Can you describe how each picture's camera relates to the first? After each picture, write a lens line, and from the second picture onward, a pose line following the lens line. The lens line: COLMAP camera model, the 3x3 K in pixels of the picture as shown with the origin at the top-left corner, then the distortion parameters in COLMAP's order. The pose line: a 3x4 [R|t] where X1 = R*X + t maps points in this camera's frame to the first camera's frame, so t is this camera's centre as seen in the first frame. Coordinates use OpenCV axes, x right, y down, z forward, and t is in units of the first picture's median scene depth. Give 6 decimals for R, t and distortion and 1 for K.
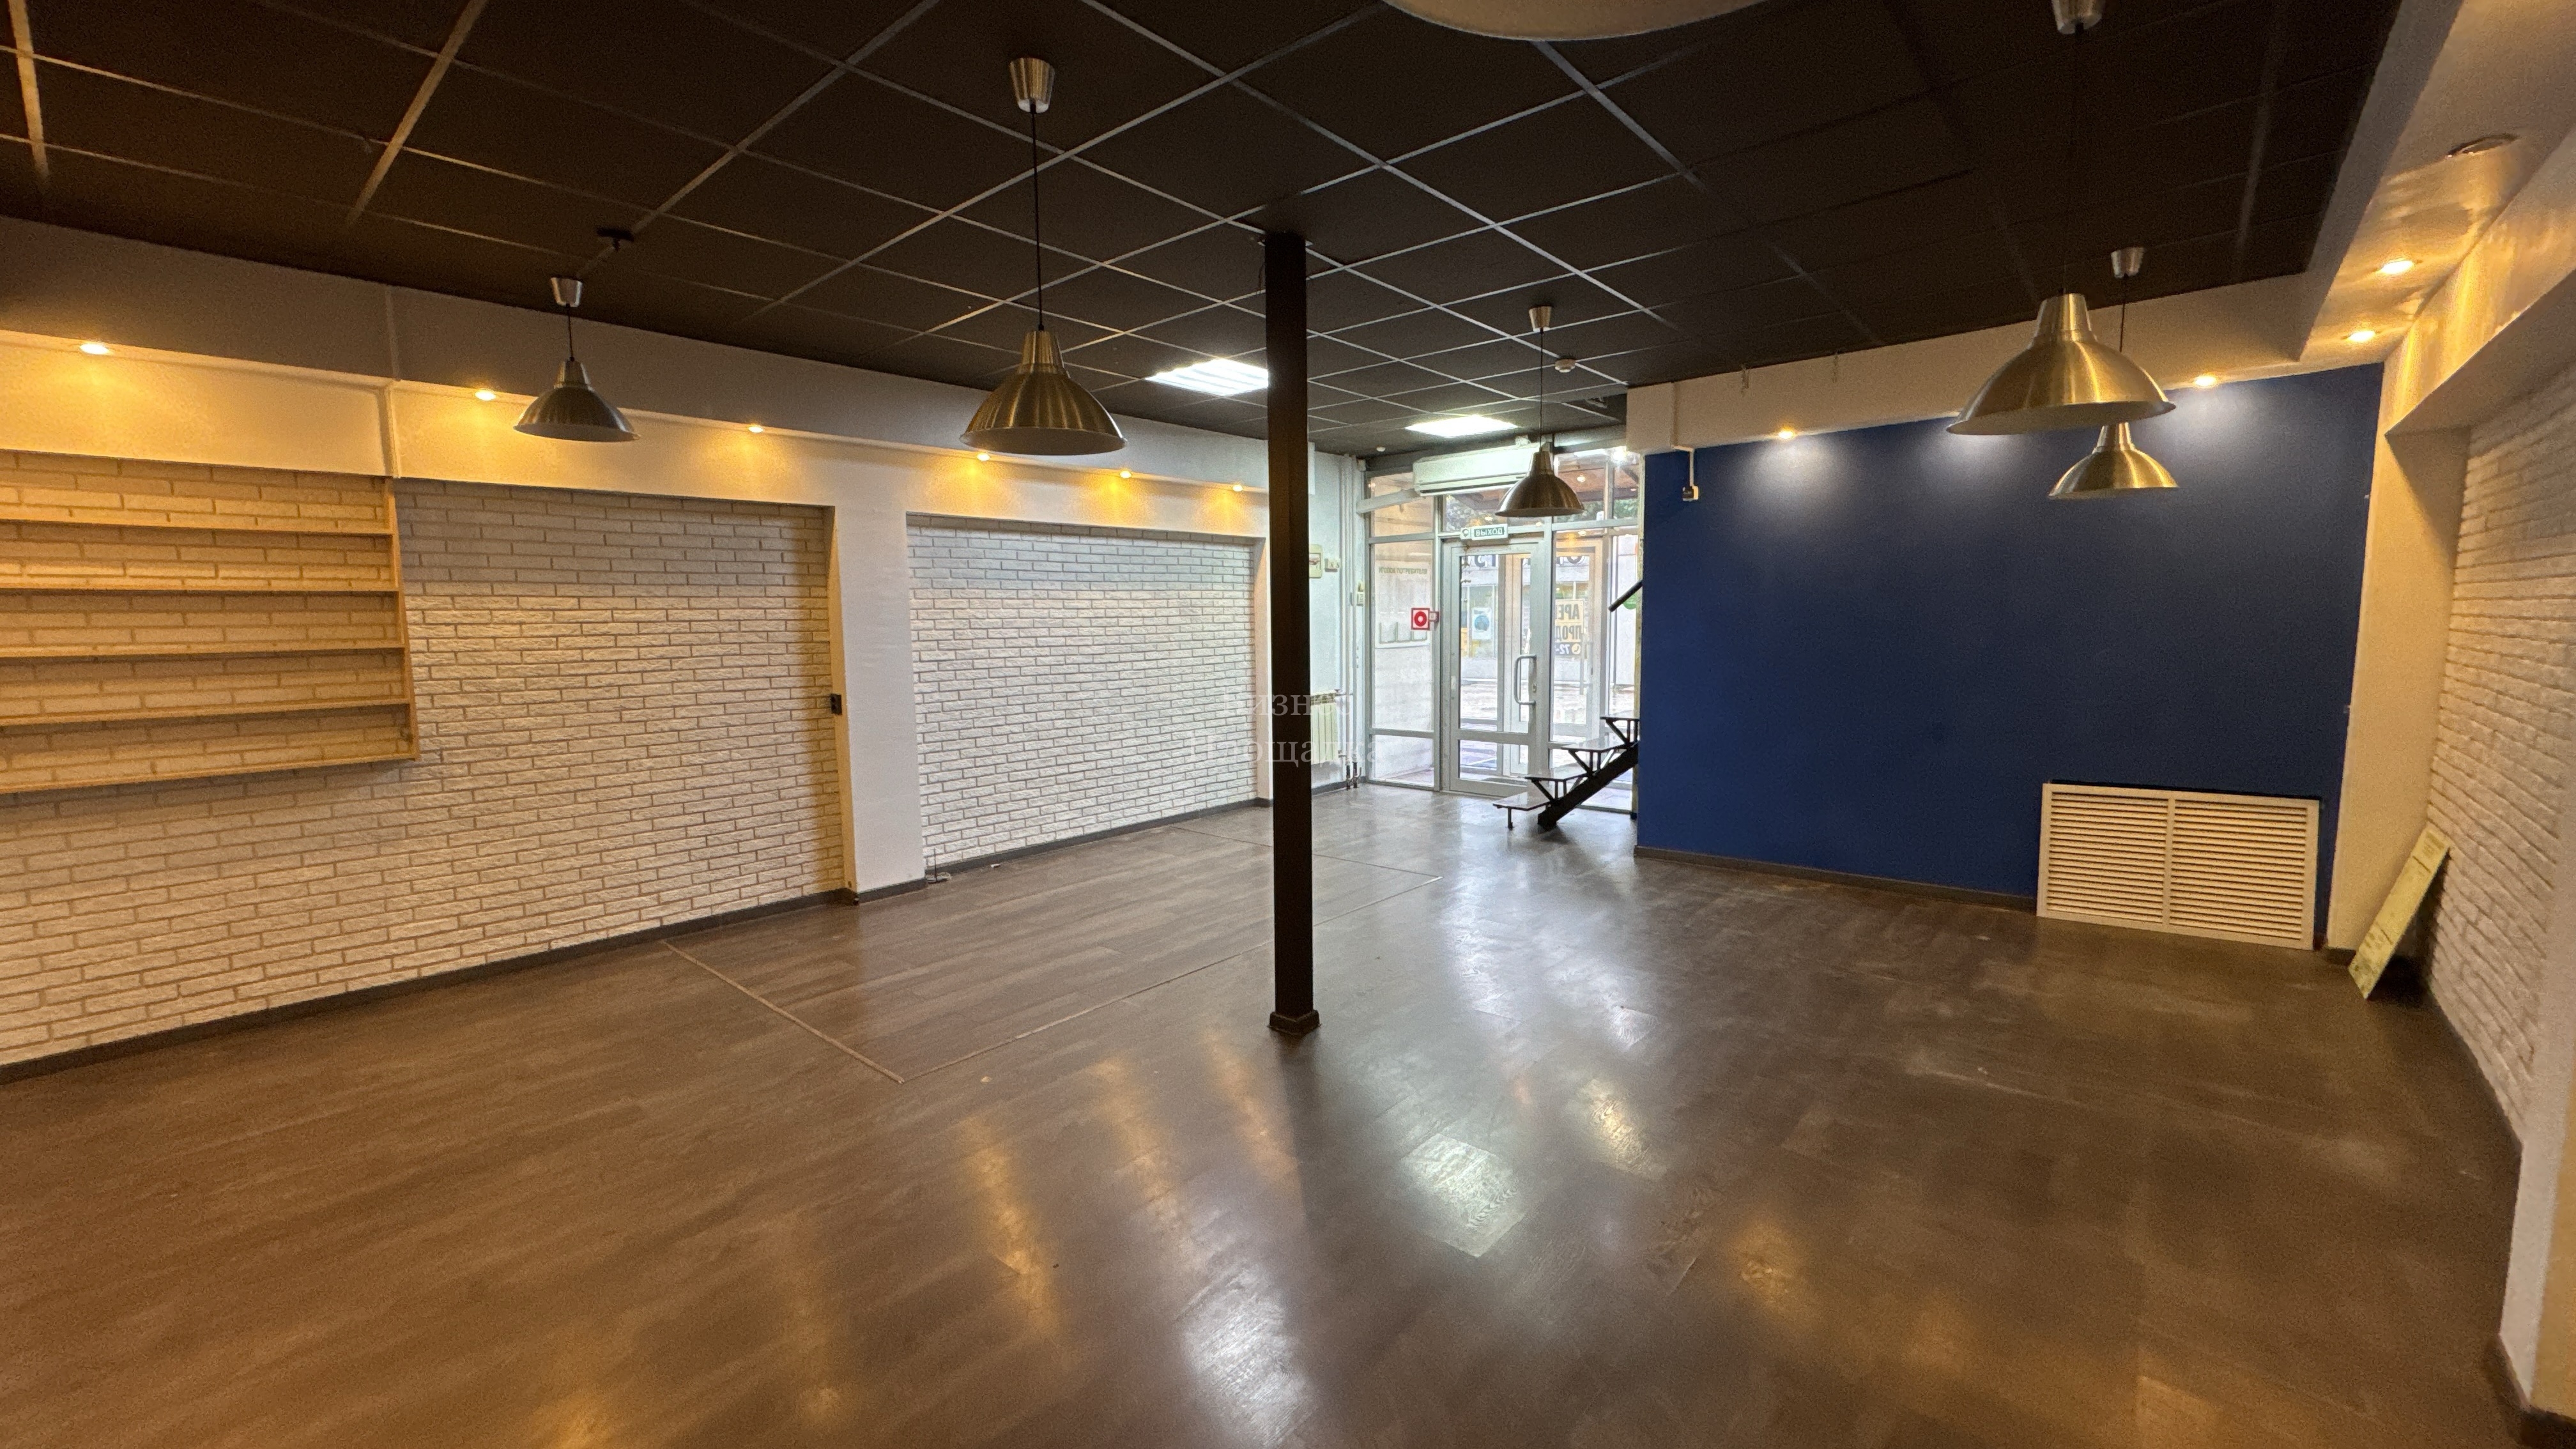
lens RADIAL K [[1023.5, 0, 1290.7], [0, 1023.5, 722.2], [0, 0, 1]] dist [-0.003016, 0.000243]
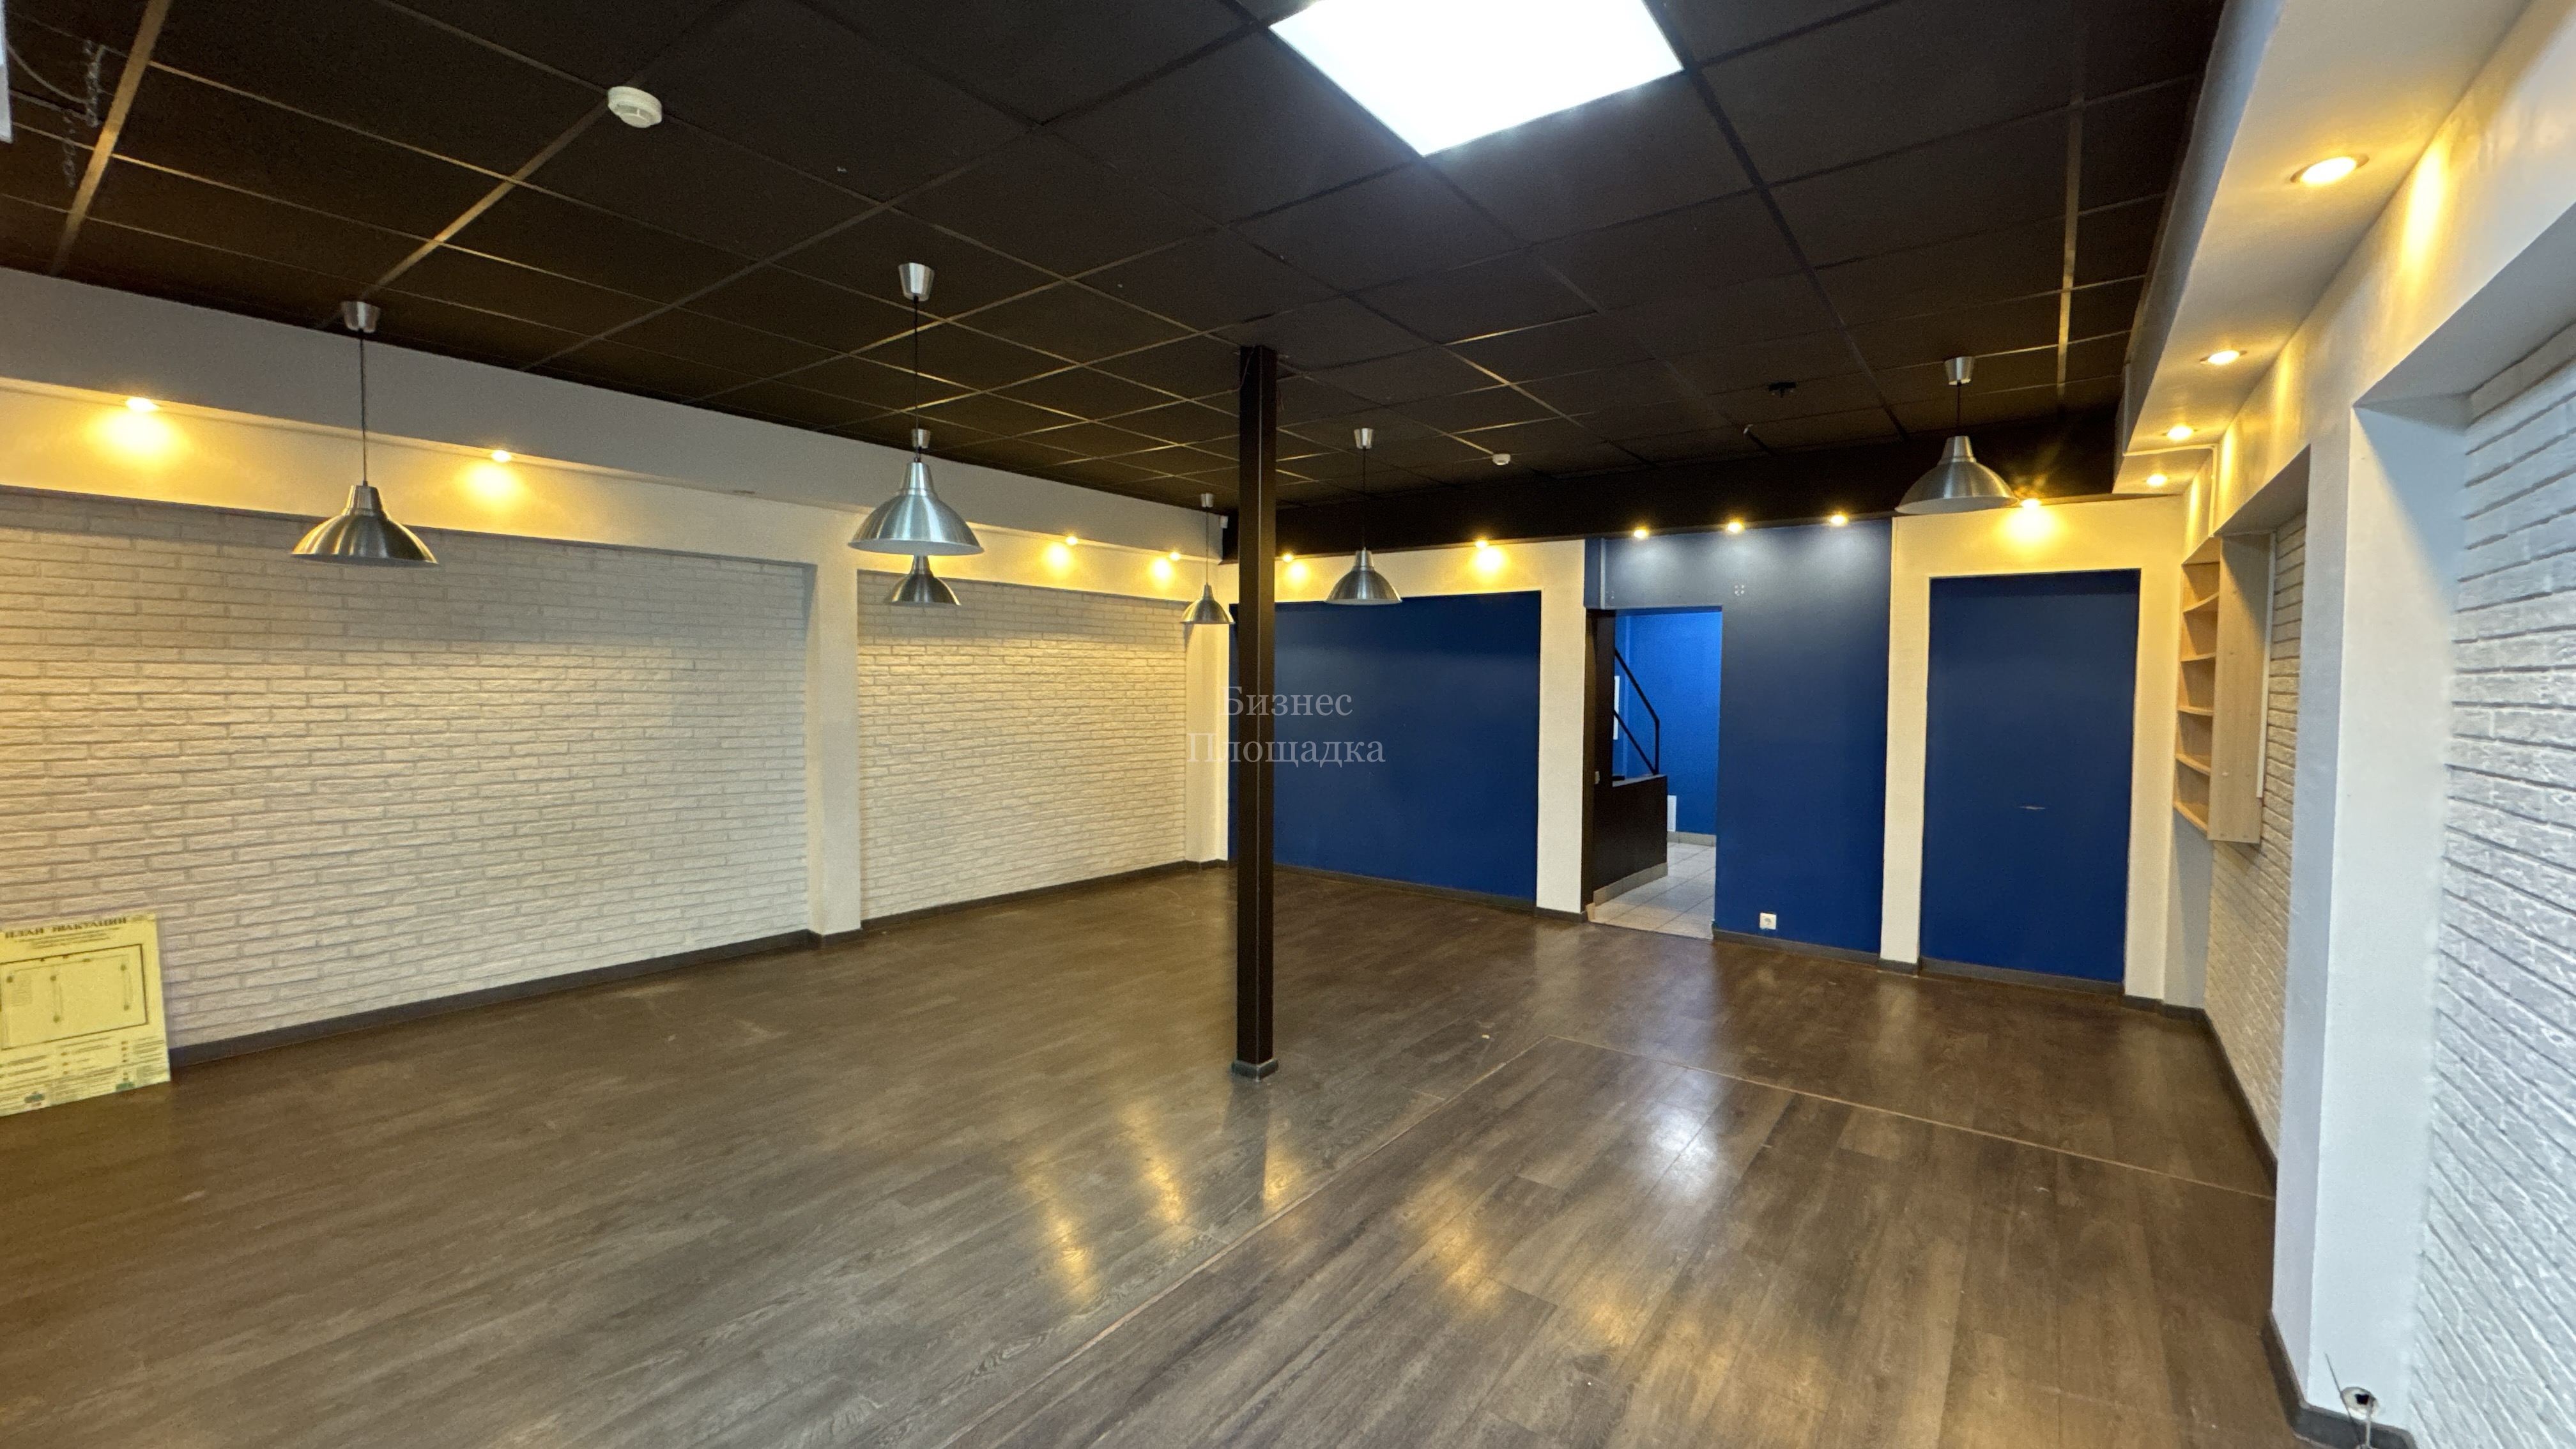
lens RADIAL K [[1023.5, 0, 1288.3], [0, 1023.5, 712.9], [0, 0, 1]] dist [-0.003016, 0.000243]
pose [[-0.997086, 0.008509, -0.075804, 0.032090], [-0.002032, 0.990443, 0.137906, -0.154381], [0.076253, 0.137658, -0.987540, 1.413732]]
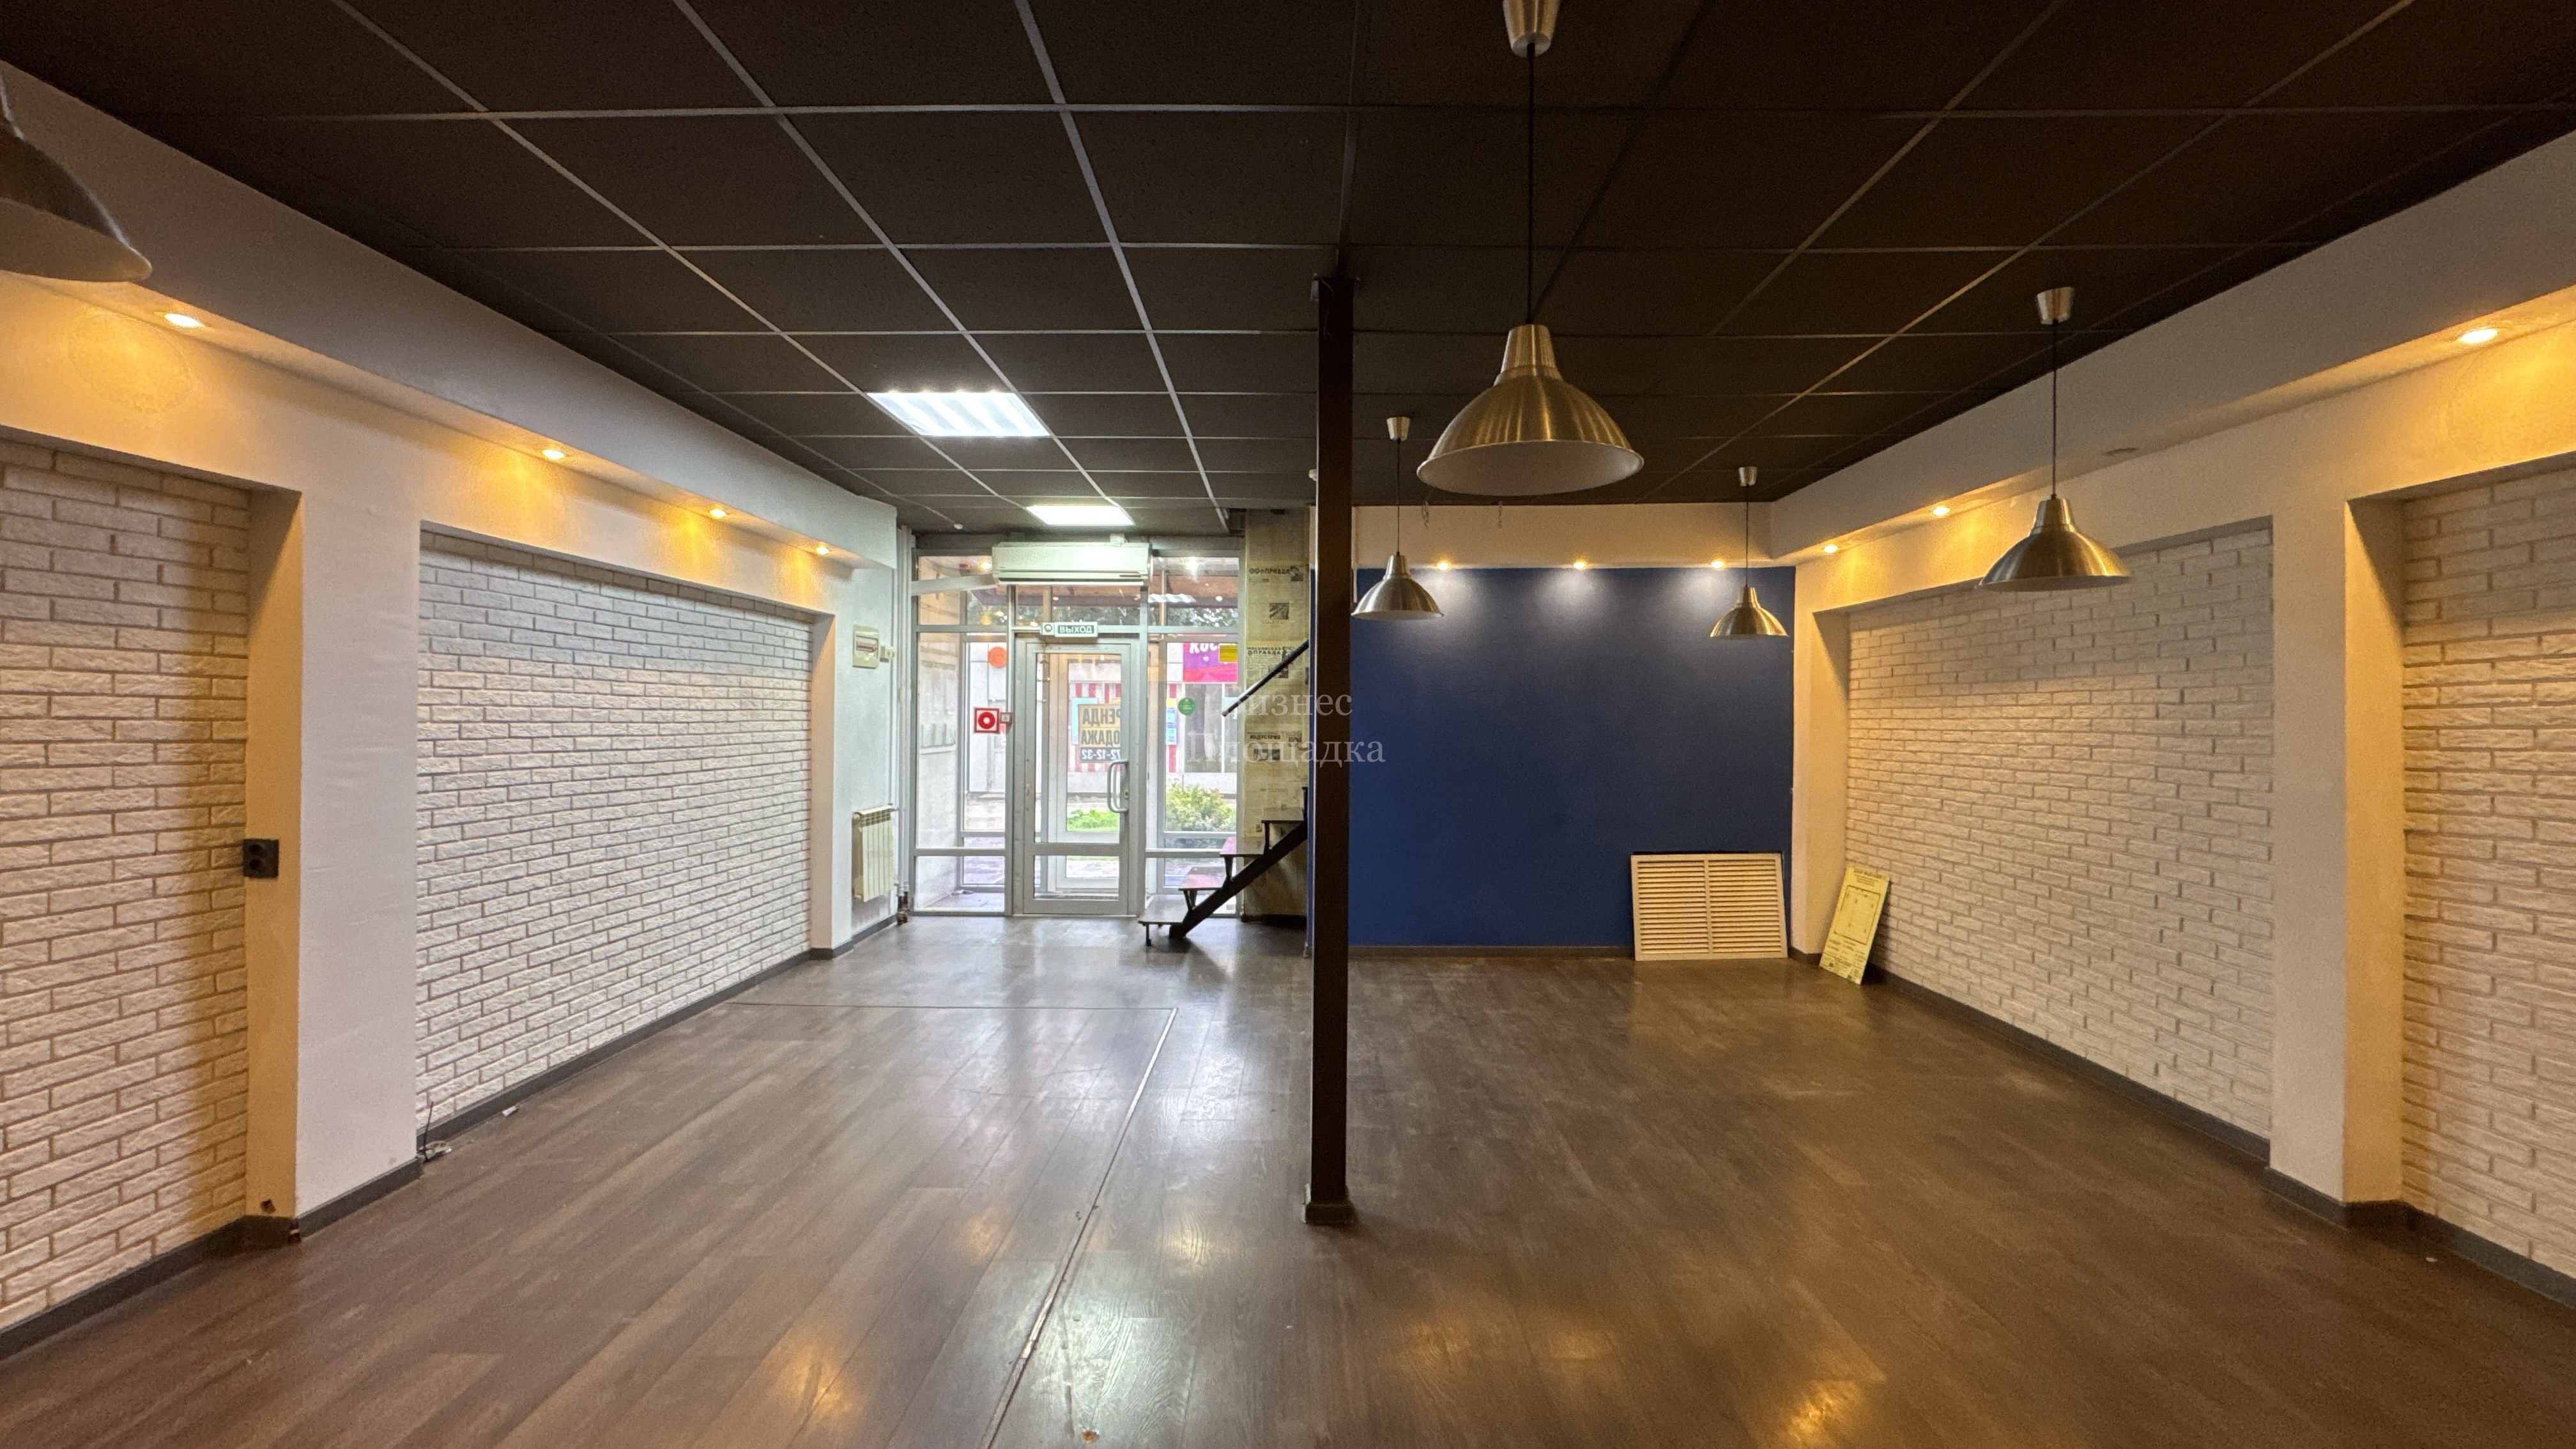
lens RADIAL K [[1023.5, 0, 1290.8], [0, 1023.5, 720.9], [0, 0, 1]] dist [-0.003016, 0.000243]
pose [[0.762058, 0.018788, 0.647236, -0.391410], [0.050201, 0.994856, -0.087986, -0.015671], [-0.645560, 0.099543, 0.757195, 0.258396]]
